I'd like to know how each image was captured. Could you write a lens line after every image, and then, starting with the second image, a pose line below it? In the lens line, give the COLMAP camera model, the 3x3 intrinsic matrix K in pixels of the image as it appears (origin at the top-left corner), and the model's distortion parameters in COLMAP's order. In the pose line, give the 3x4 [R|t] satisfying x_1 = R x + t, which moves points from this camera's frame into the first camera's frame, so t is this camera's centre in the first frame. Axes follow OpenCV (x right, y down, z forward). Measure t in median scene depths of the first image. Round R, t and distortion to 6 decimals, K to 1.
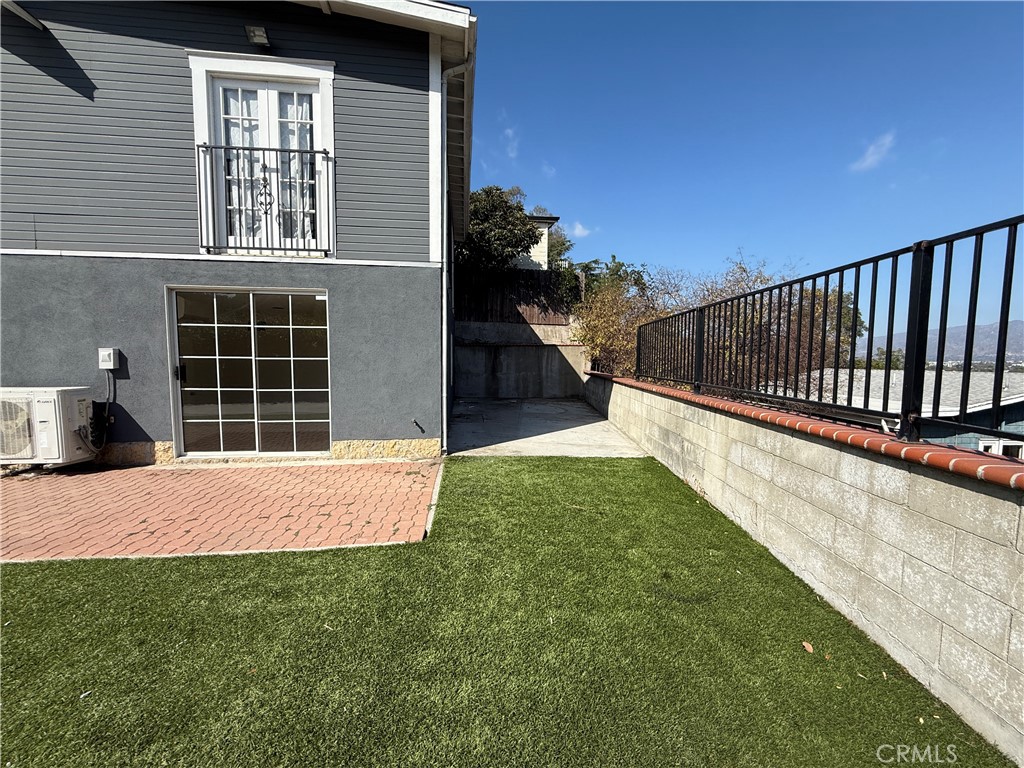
lens RADIAL K [[407.7, 0, 510.9], [0, 407.7, 385.0], [0, 0, 1]] dist [-0.000107, -0.000077]
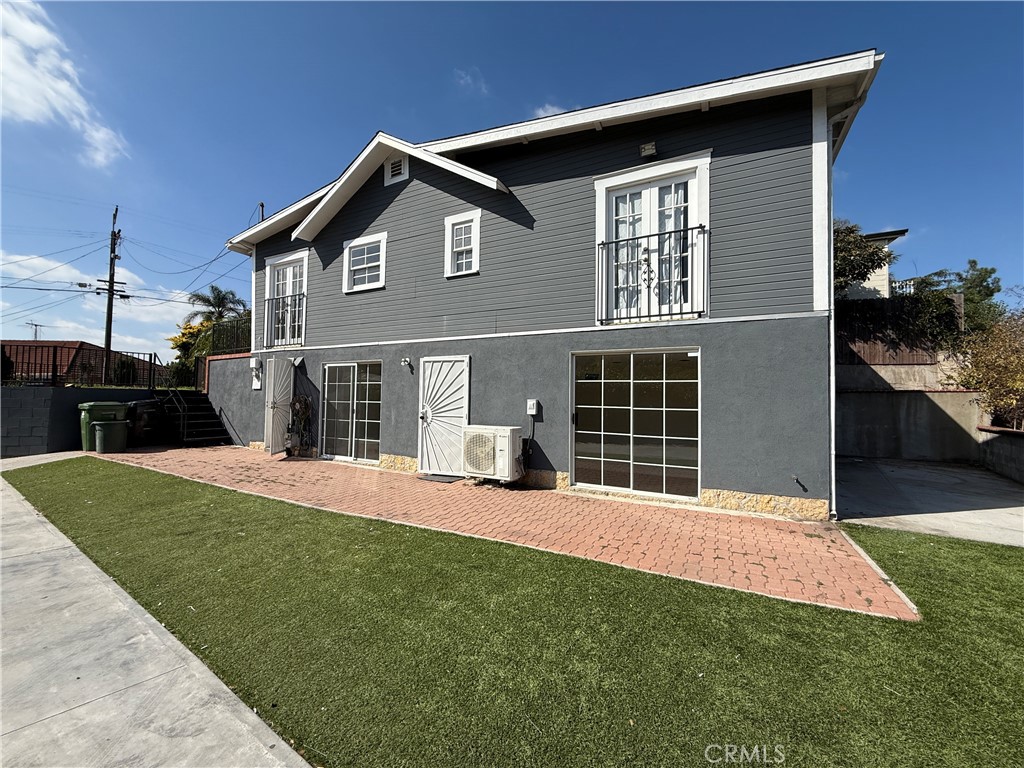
lens RADIAL K [[407.7, 0, 510.9], [0, 407.7, 385.0], [0, 0, 1]] dist [-0.000107, -0.000077]
pose [[0.828444, -0.012600, -0.559930, -0.264351], [-0.046033, 0.994832, -0.090495, -0.010102], [0.558177, 0.100746, 0.823583, -0.175772]]
